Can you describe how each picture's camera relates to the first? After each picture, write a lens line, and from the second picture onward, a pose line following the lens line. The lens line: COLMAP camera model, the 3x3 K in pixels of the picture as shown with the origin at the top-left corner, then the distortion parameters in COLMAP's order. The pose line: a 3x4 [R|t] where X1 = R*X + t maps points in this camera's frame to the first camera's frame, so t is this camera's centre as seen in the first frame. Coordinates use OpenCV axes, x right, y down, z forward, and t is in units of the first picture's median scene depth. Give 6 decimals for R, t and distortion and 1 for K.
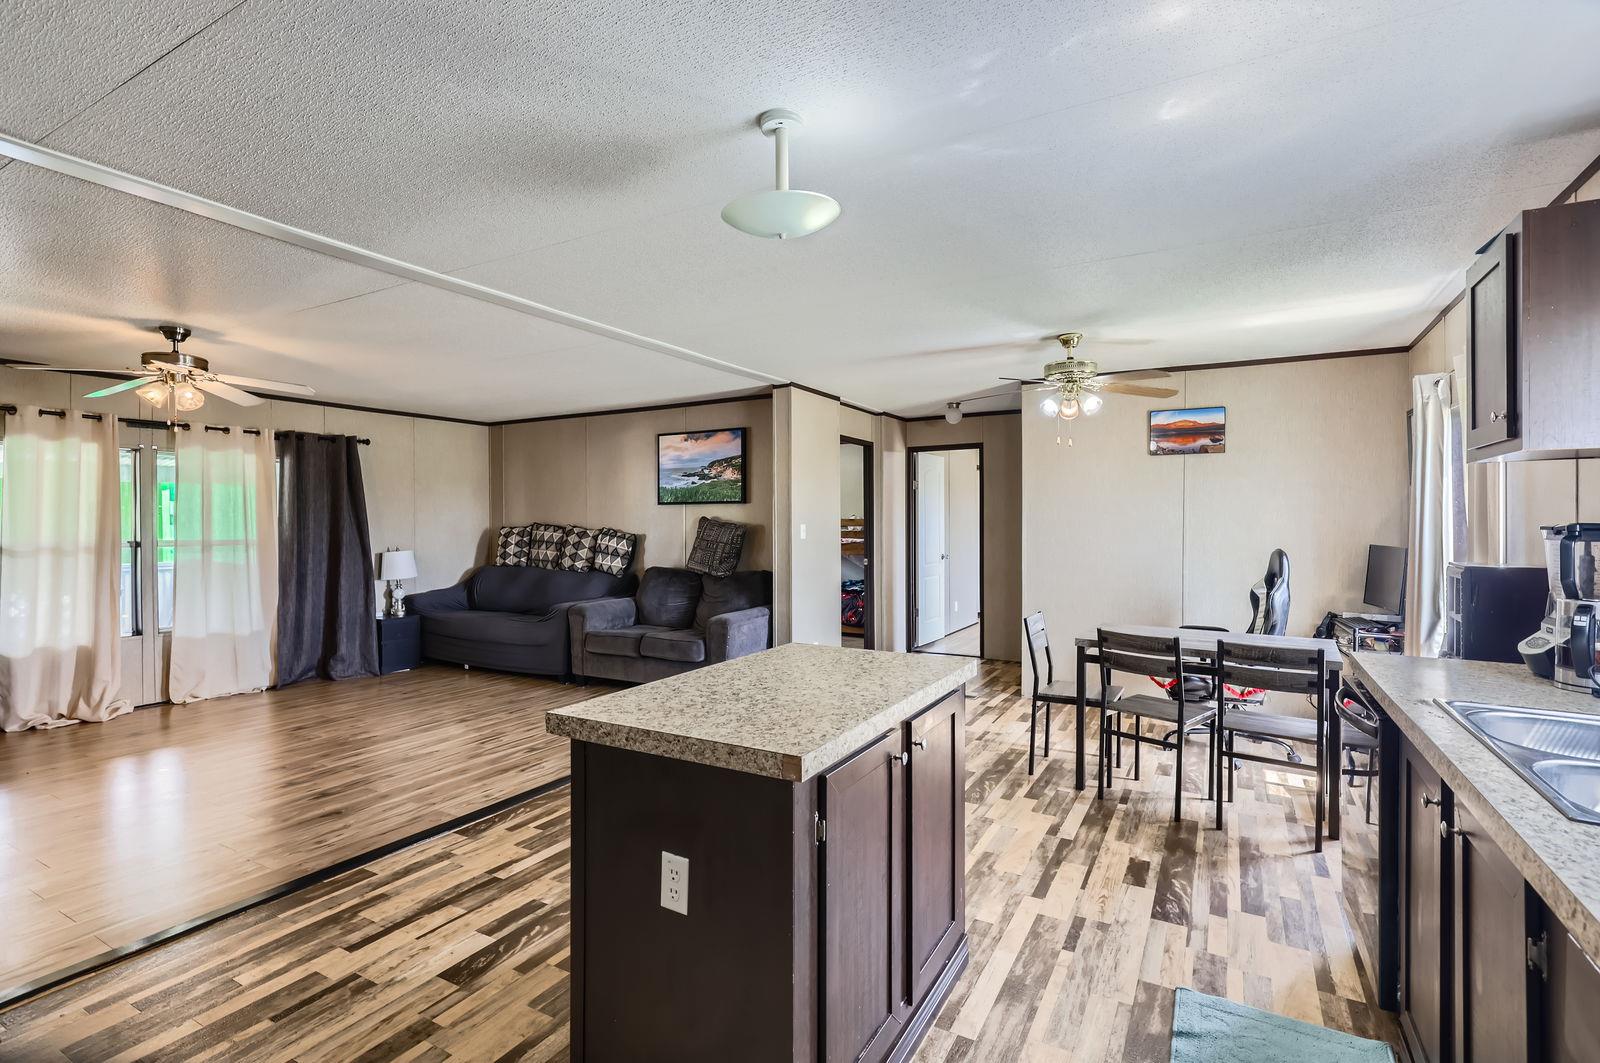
lens RADIAL K [[744.1, 0, 799.2], [0, 744.1, 526.2], [0, 0, 1]] dist [0.002920, 0.000655]
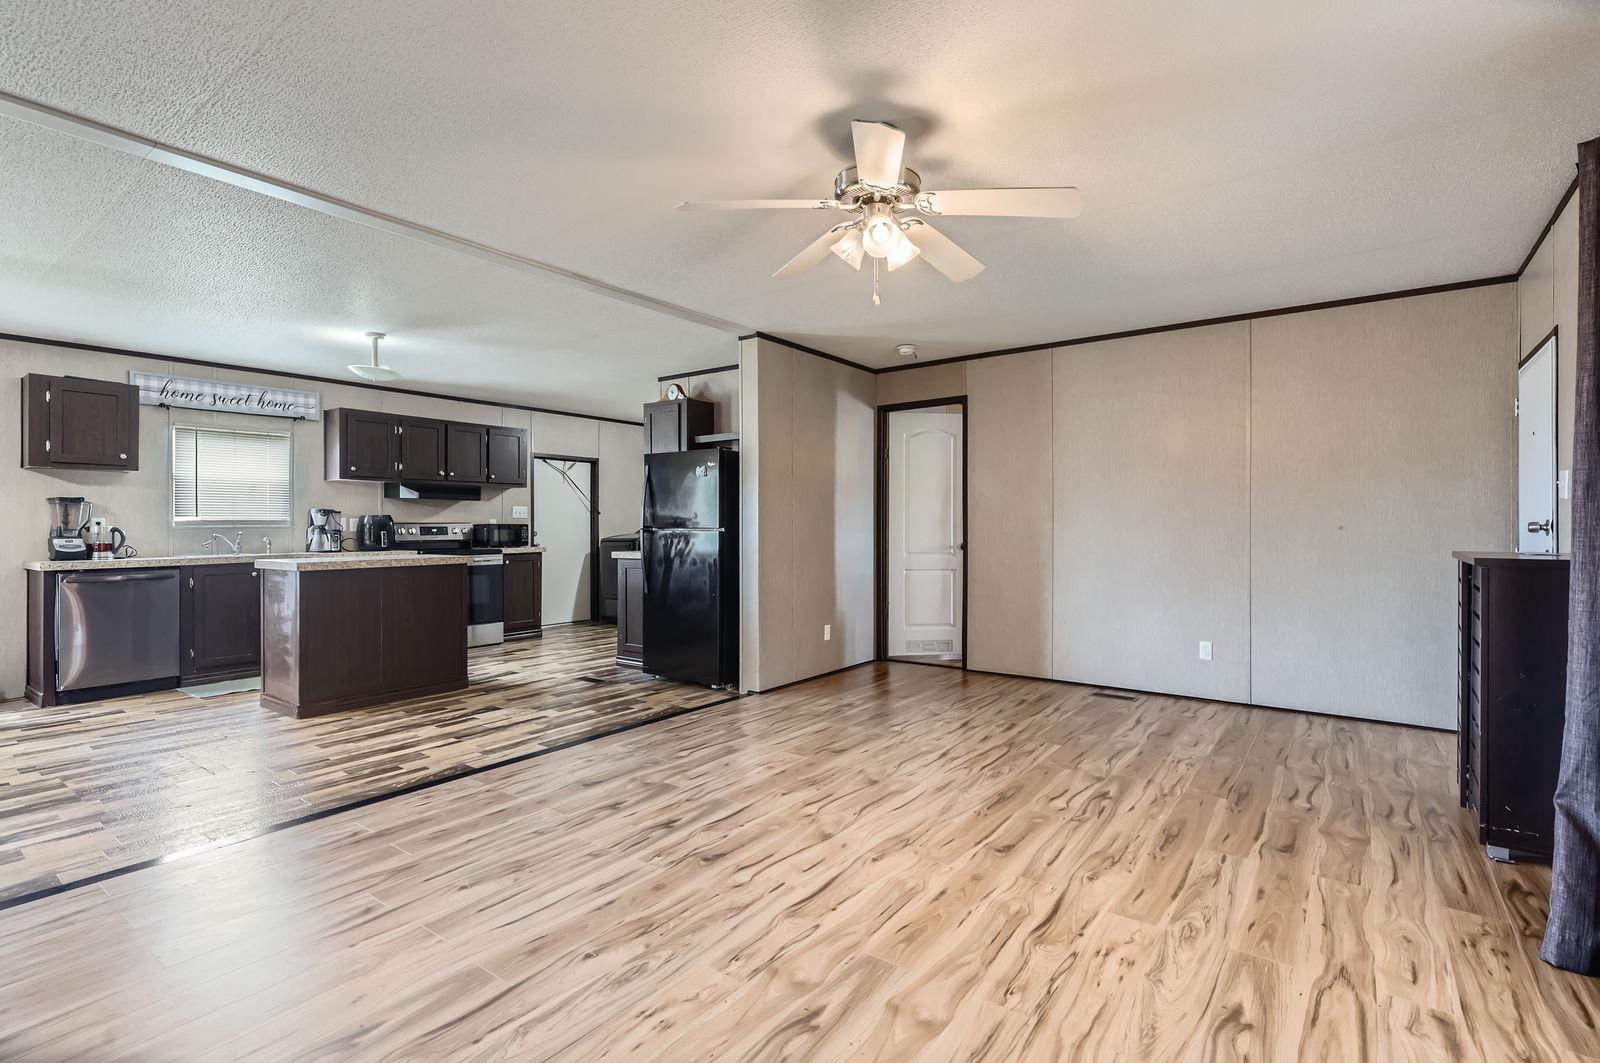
lens RADIAL K [[744.1, 0, 799.3], [0, 744.1, 522.6], [0, 0, 1]] dist [0.002920, 0.000655]
pose [[-0.992257, 0.006586, 0.124027, -1.002812], [0.007783, 0.999928, 0.009167, 0.045981], [-0.123958, 0.010061, -0.992236, 1.891122]]
